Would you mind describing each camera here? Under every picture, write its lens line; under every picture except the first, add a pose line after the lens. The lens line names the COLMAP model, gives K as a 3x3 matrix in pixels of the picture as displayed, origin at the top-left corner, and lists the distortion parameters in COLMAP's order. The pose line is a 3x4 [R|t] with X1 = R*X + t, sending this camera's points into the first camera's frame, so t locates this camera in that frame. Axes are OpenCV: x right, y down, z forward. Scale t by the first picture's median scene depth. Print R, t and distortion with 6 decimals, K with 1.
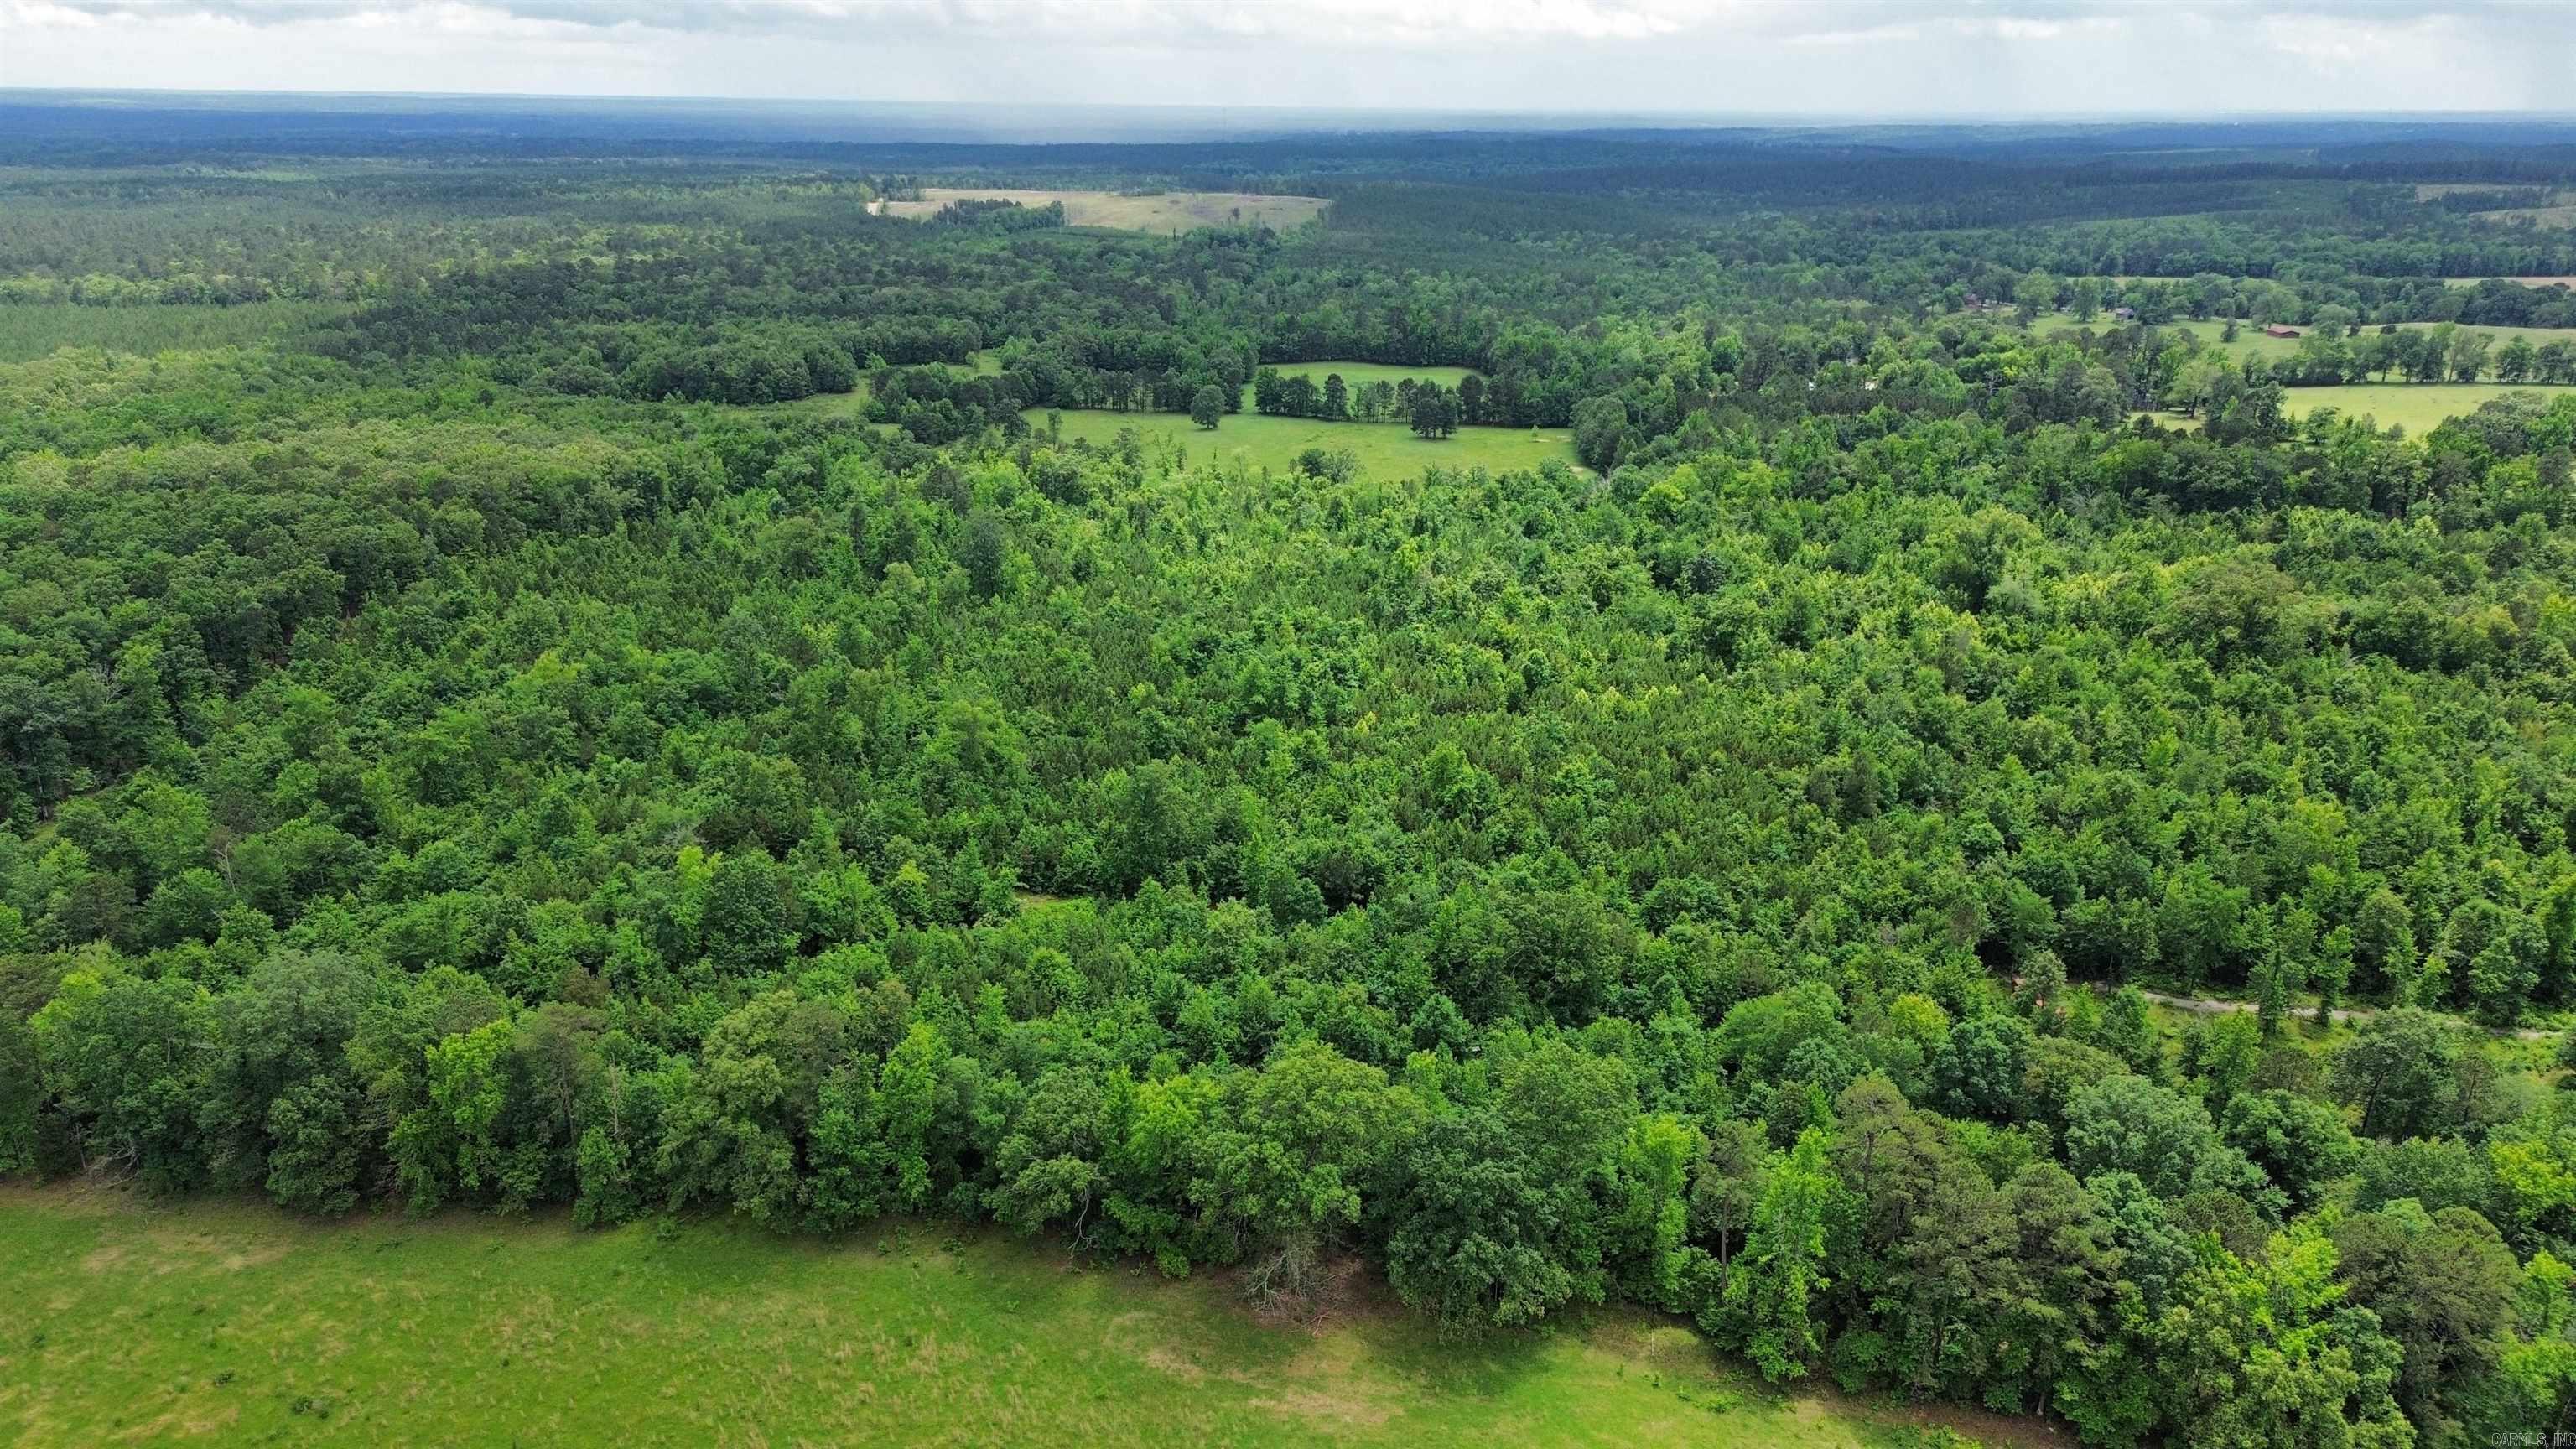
lens RADIAL K [[1816.5, 0, 1297.2], [0, 1816.5, 716.1], [0, 0, 1]] dist [0.070288, -0.066342]
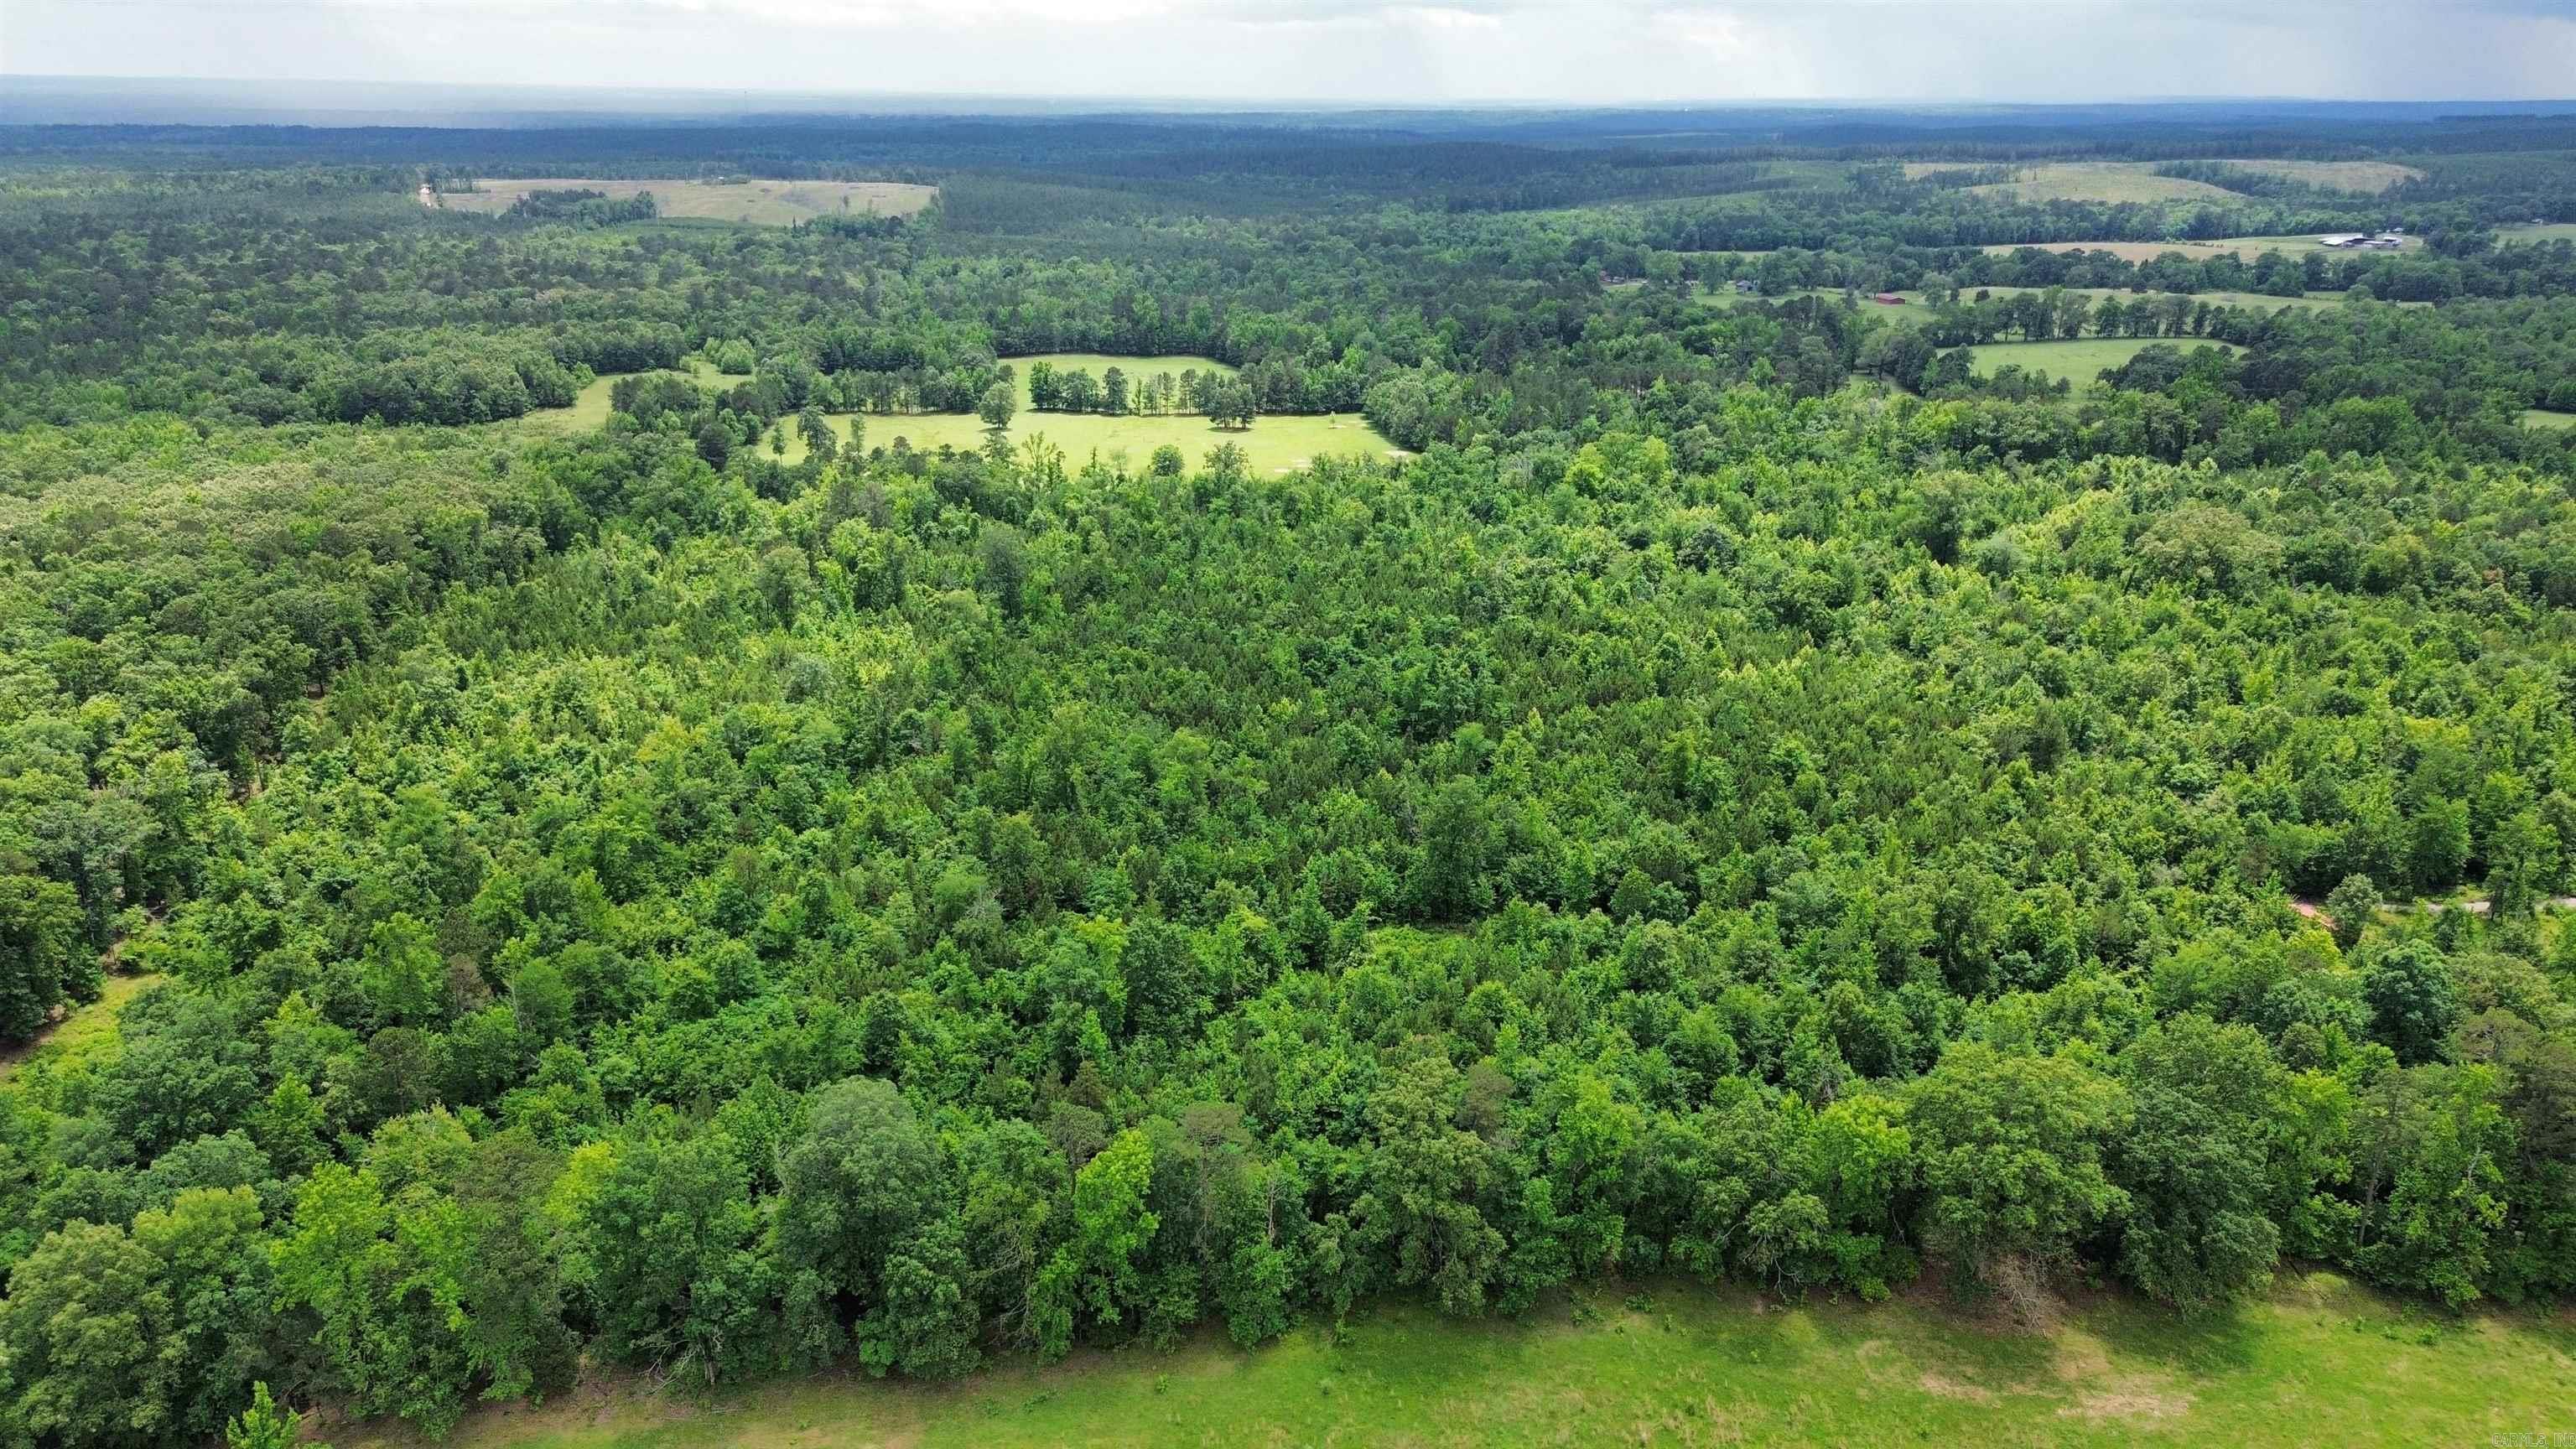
lens RADIAL K [[1816.5, 0, 1297.2], [0, 1816.5, 716.1], [0, 0, 1]] dist [0.070288, -0.066342]
pose [[0.966157, -0.084324, 0.243784, -0.136369], [0.082455, 0.996434, 0.017881, -0.010907], [-0.244422, 0.002825, 0.969665, 0.029820]]
